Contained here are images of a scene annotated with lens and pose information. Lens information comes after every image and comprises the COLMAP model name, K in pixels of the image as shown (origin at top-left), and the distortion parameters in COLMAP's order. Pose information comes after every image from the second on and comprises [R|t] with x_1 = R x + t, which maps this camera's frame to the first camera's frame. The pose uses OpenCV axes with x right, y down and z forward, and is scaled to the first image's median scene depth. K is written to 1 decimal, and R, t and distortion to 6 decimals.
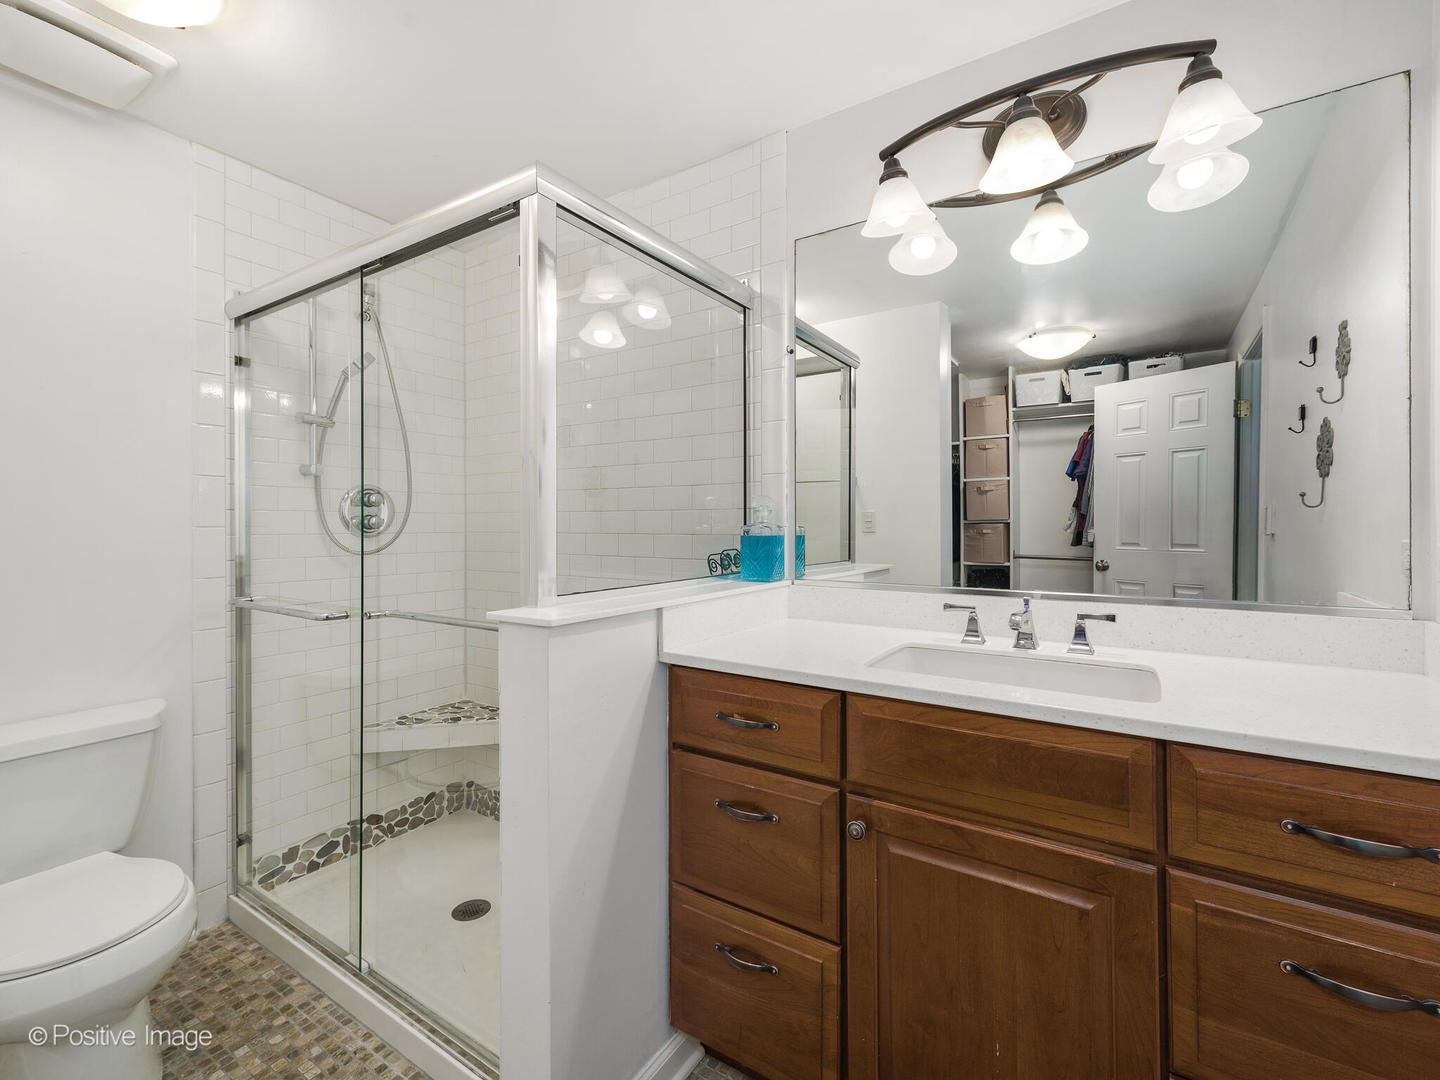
lens RADIAL K [[644.7, 0, 717.0], [0, 644.7, 535.1], [0, 0, 1]] dist [0.010048, -0.000103]
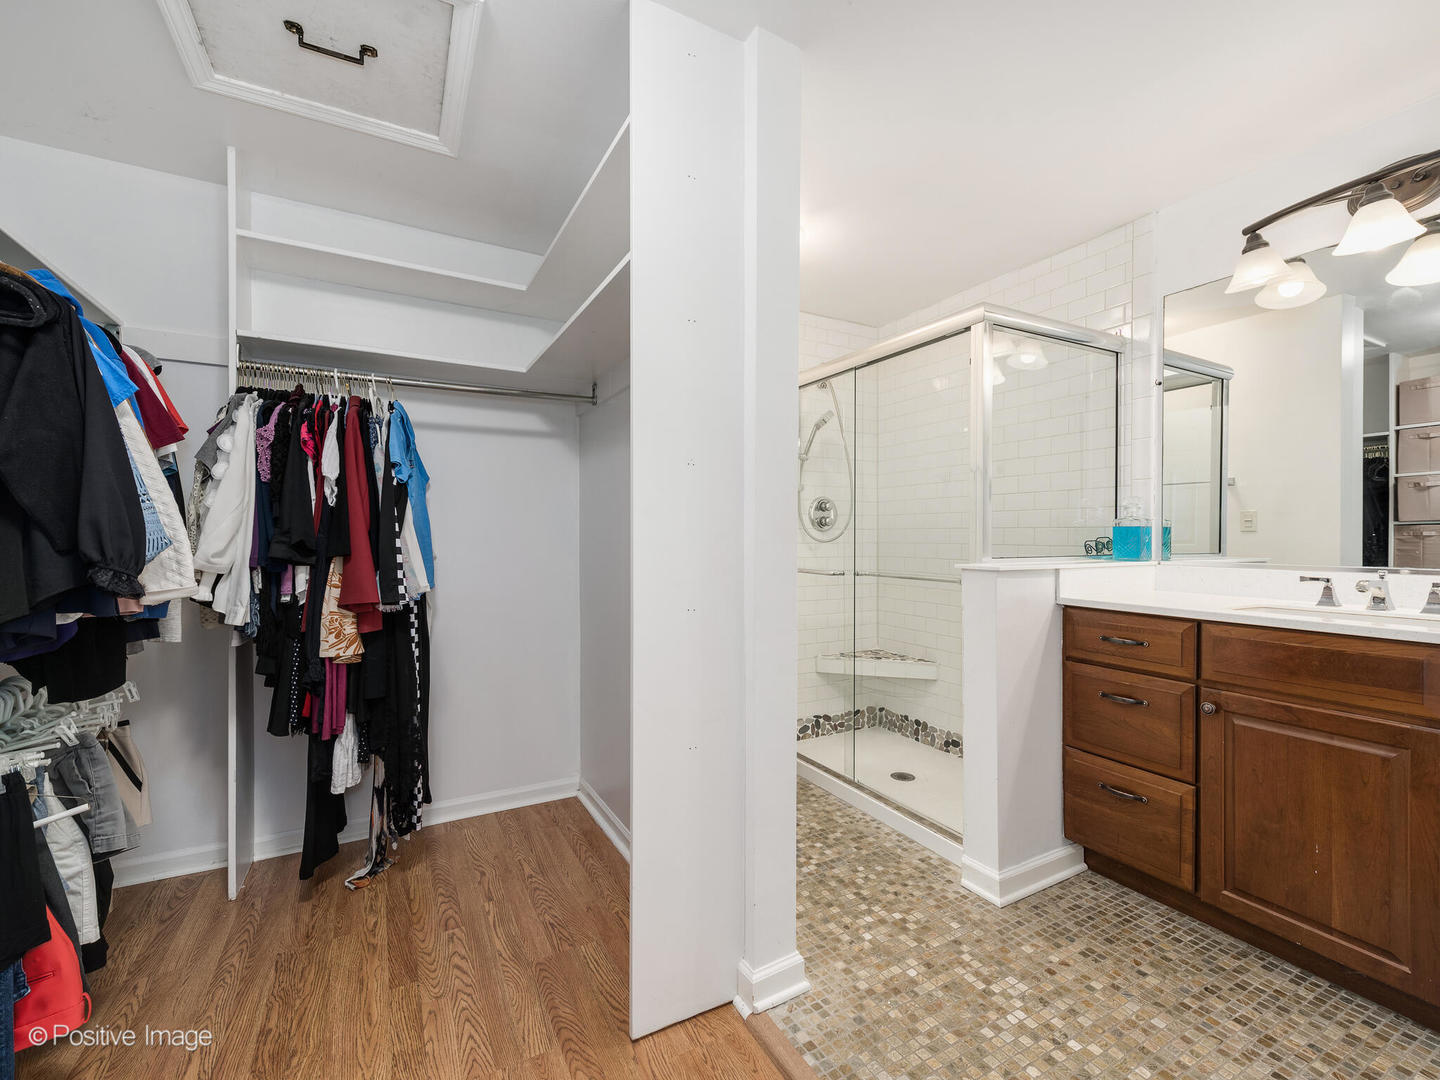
lens RADIAL K [[640.7, 0, 733.5], [0, 640.7, 543.4], [0, 0, 1]] dist [0.009116, -0.000481]
pose [[0.893006, 0.006854, -0.449992, -0.076169], [-0.007689, 0.999970, -0.000028, 0.047769], [0.449978, 0.003485, 0.893033, -0.628505]]
